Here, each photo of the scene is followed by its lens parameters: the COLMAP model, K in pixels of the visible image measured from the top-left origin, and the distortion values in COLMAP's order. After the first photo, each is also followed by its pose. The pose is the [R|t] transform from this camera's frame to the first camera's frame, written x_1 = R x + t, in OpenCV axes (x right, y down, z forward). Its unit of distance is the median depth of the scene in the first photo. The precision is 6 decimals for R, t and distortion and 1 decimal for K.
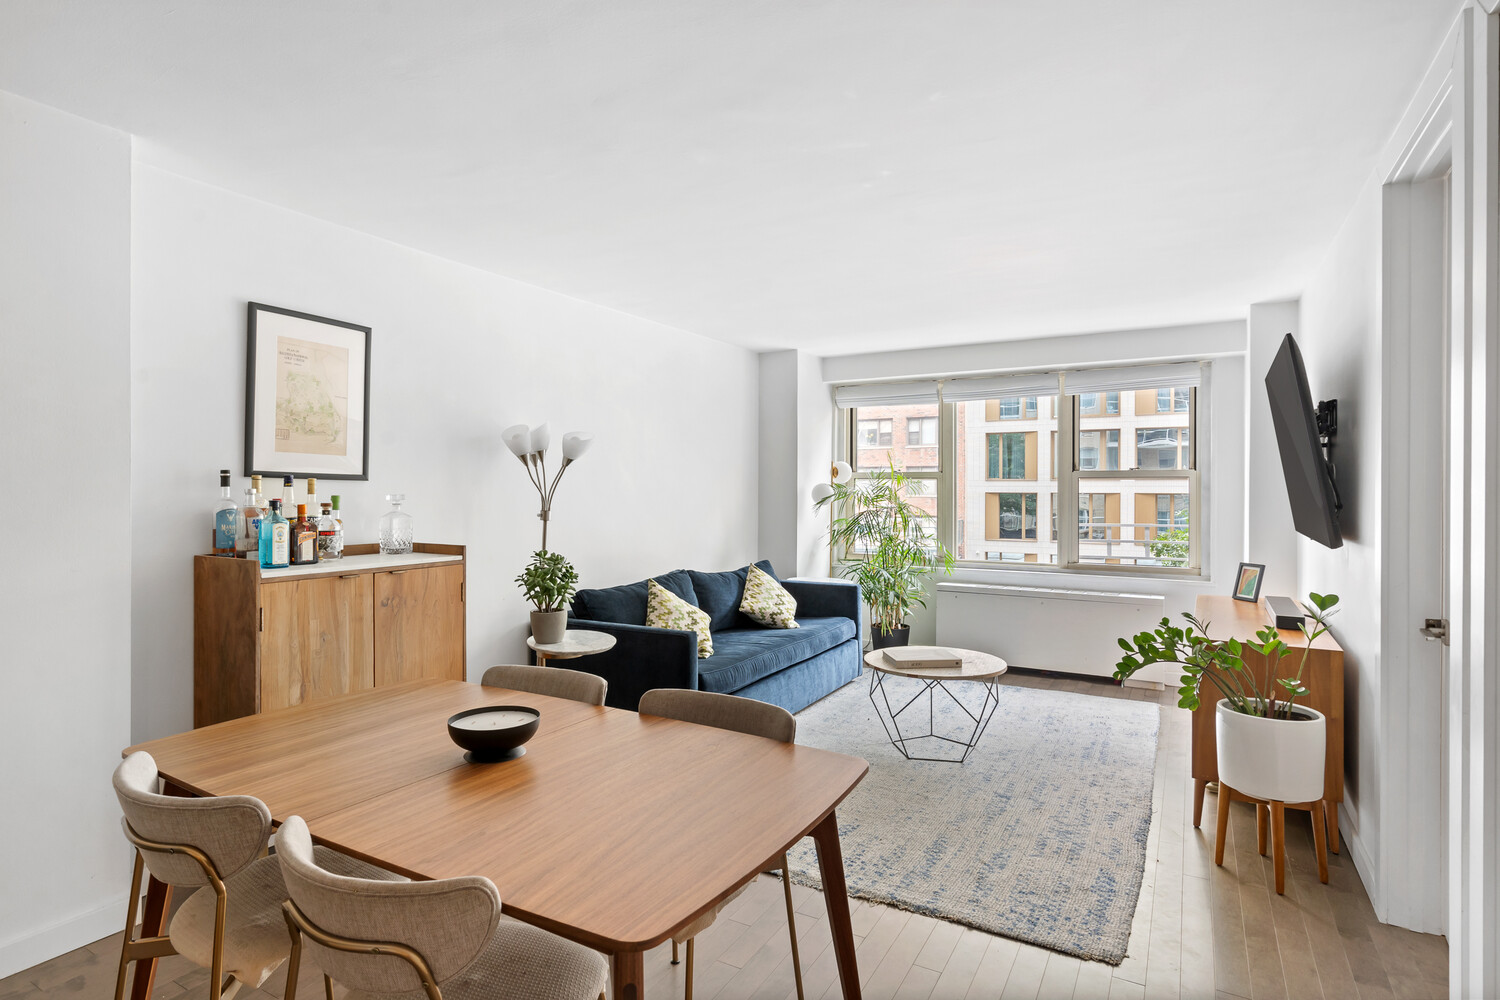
lens RADIAL K [[782.4, 0, 742.7], [0, 782.4, 495.5], [0, 0, 1]] dist [-0.001445, 0.000754]
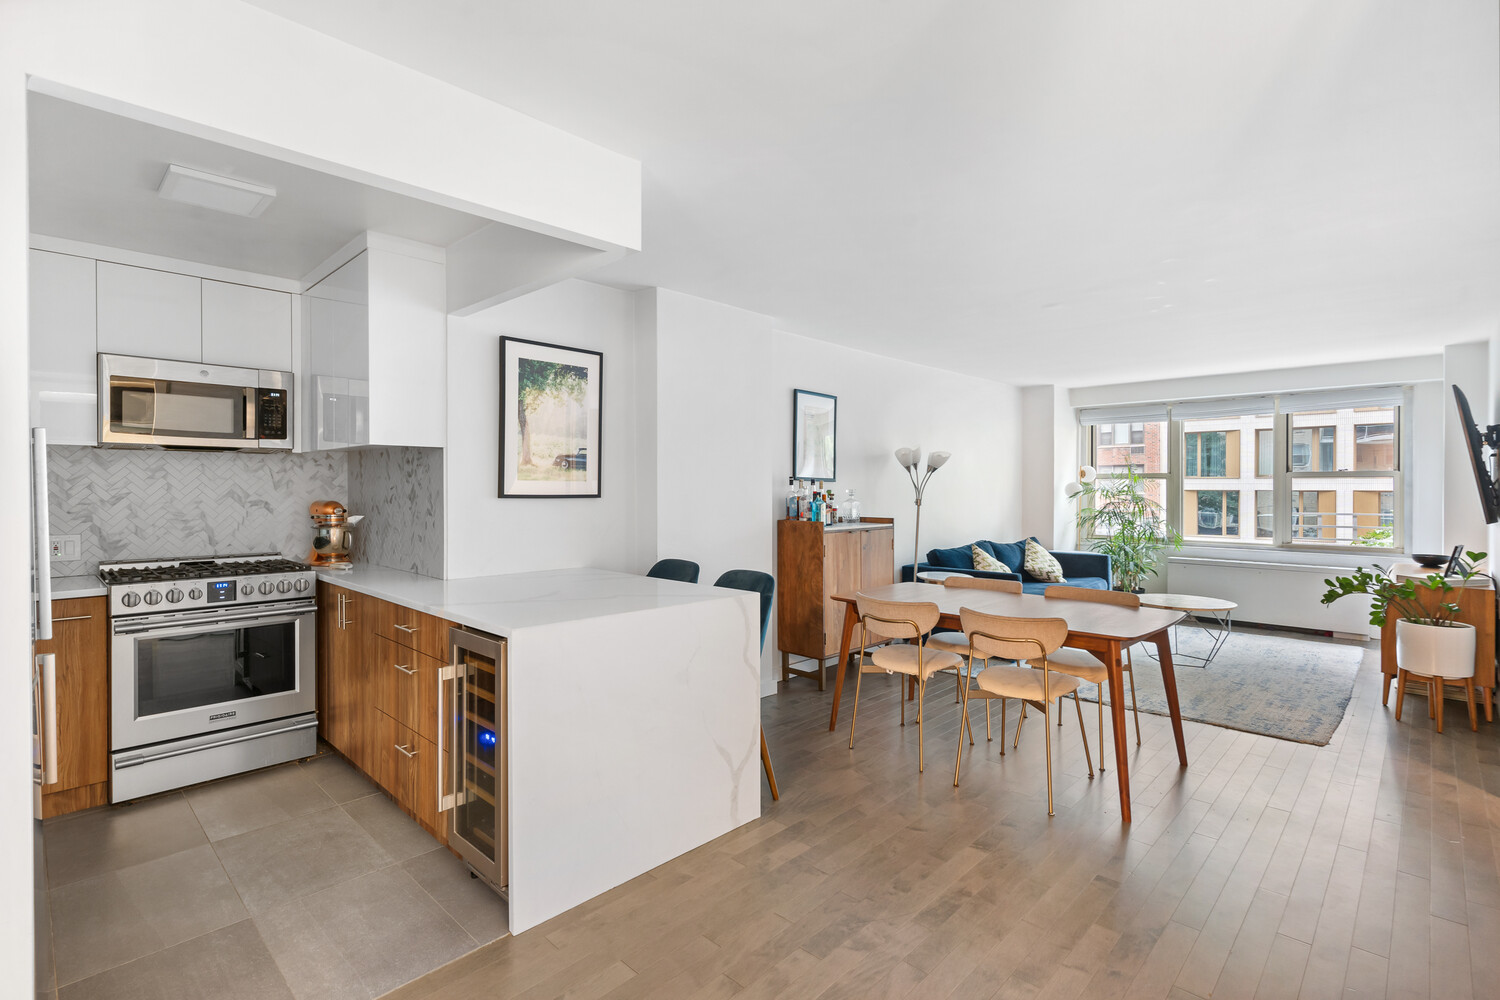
lens RADIAL K [[708.0, 0, 741.6], [0, 708.0, 493.4], [0, 0, 1]] dist [0.001467, -0.000109]
pose [[0.969133, 0.000858, -0.246539, -0.222121], [-0.000783, 1.000000, 0.000403, 0.005761], [0.246539, -0.000198, 0.969133, -0.487884]]
